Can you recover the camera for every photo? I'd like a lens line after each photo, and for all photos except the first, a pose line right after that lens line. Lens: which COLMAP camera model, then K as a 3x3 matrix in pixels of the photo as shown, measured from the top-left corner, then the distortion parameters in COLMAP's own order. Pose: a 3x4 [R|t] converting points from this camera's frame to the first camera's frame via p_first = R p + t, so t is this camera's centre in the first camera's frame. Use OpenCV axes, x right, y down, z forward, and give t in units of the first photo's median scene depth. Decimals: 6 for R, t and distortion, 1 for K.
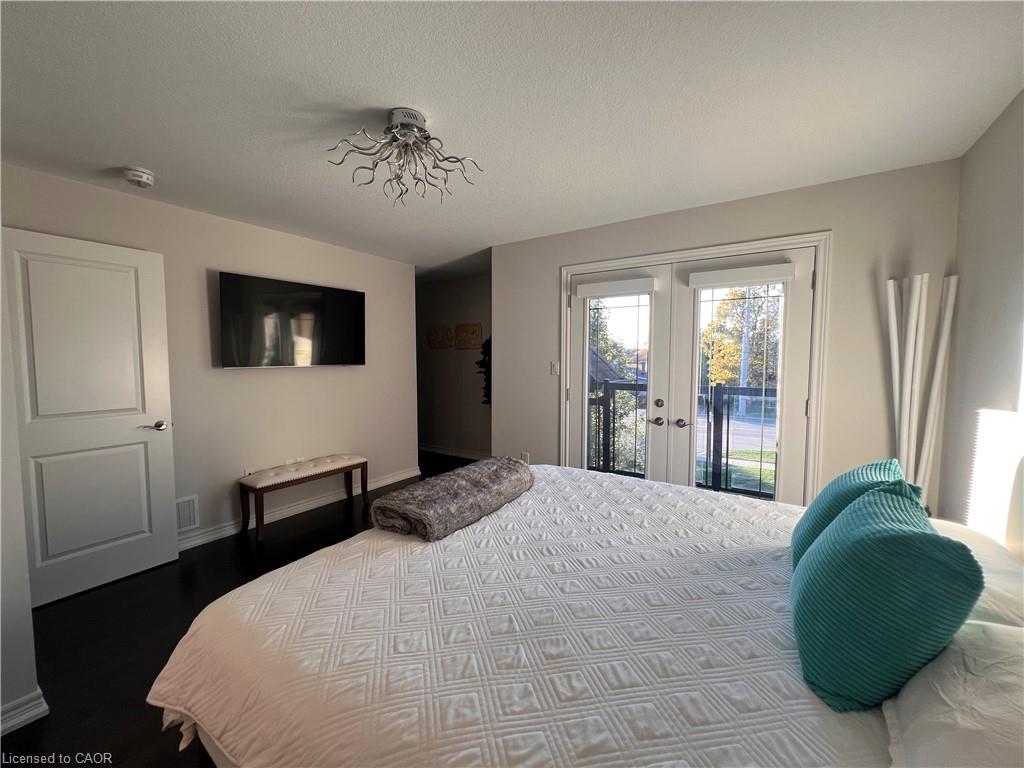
lens RADIAL K [[408.8, 0, 508.7], [0, 408.8, 382.0], [0, 0, 1]] dist [-0.002950, 0.000060]
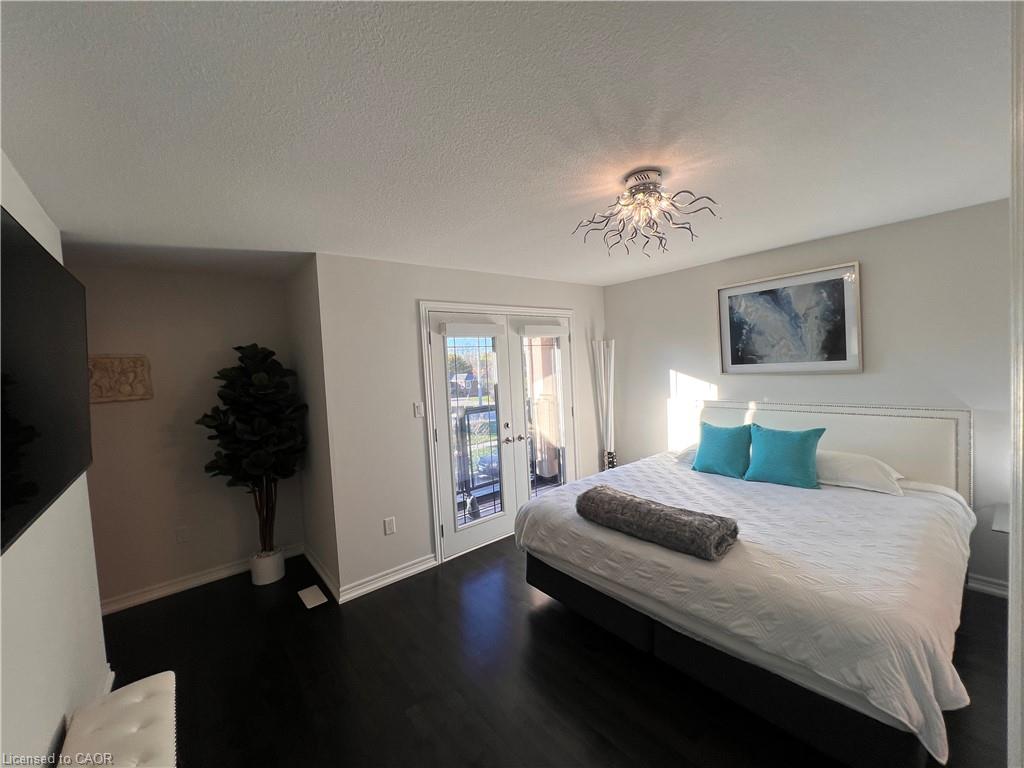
lens RADIAL K [[408.8, 0, 508.7], [0, 408.8, 382.0], [0, 0, 1]] dist [-0.002950, 0.000060]
pose [[0.285948, -0.059633, 0.956388, -0.807483], [0.109109, 0.993597, 0.029331, -0.115390], [-0.952013, 0.095963, 0.290623, 0.625428]]
